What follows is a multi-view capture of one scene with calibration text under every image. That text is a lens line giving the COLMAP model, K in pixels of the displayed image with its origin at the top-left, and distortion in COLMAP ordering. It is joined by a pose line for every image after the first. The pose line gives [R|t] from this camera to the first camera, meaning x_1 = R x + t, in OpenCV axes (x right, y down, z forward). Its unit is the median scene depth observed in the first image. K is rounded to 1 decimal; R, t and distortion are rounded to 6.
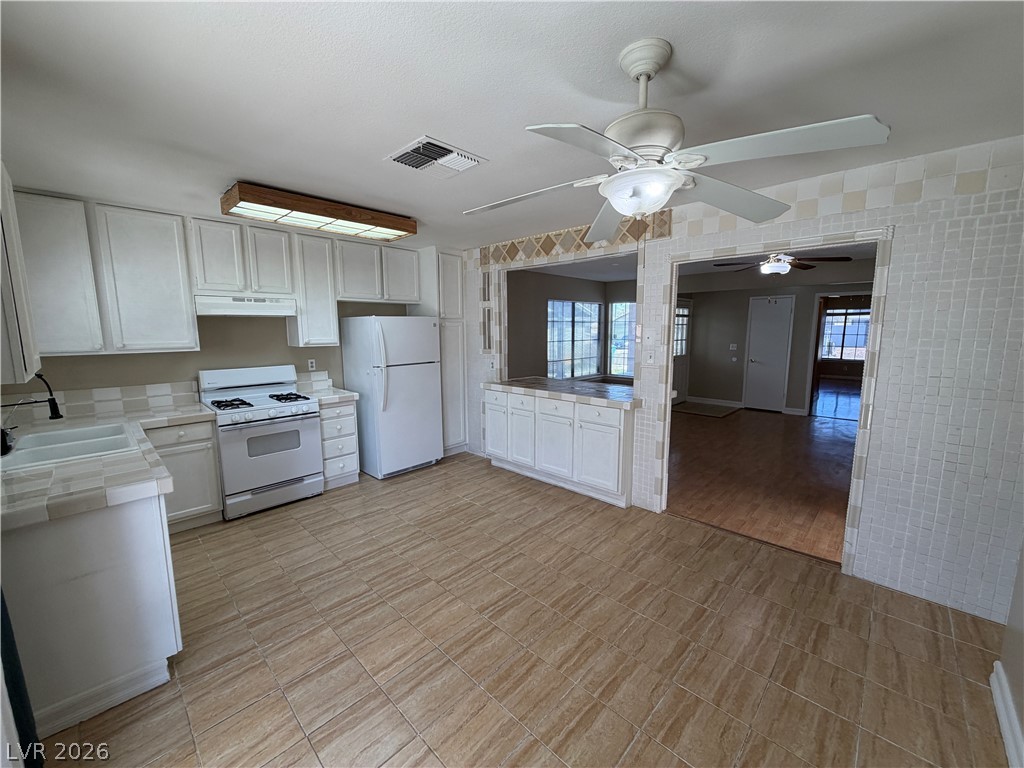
lens RADIAL K [[407.0, 0, 510.3], [0, 407.0, 379.8], [0, 0, 1]] dist [-0.000062, 0.000121]
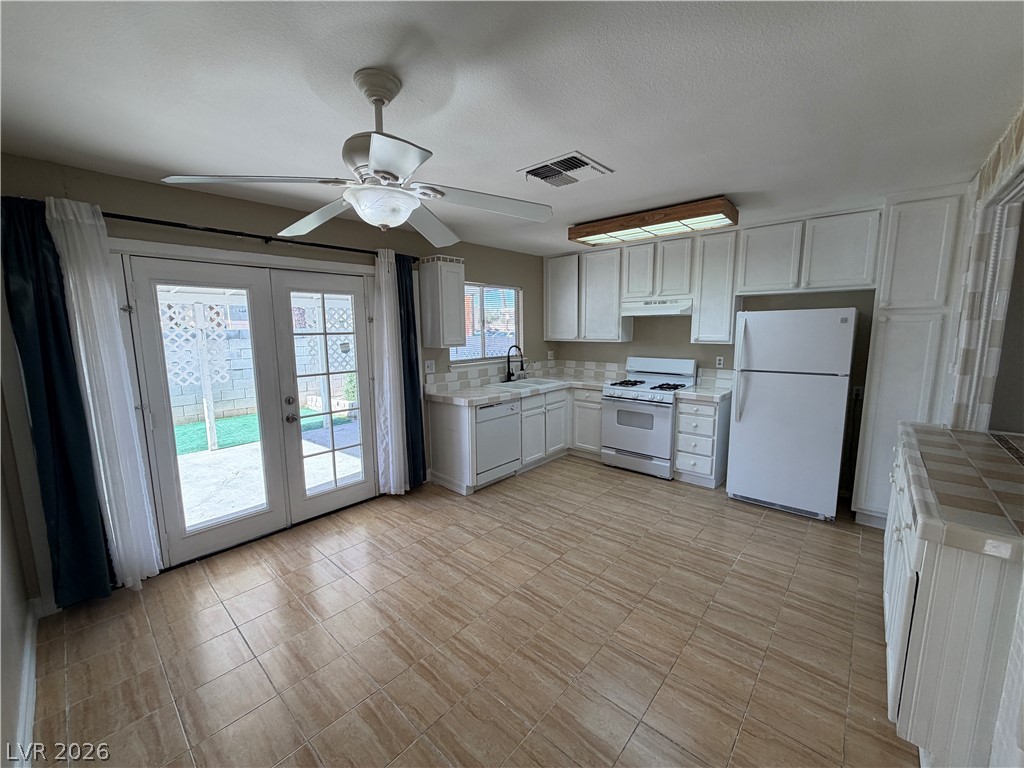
lens RADIAL K [[407.0, 0, 510.3], [0, 407.0, 379.8], [0, 0, 1]] dist [-0.000062, 0.000121]
pose [[0.039900, 0.131639, -0.990494, 0.617336], [-0.119834, 0.984760, 0.126050, -0.073660], [0.991992, 0.113665, 0.055067, 0.554733]]
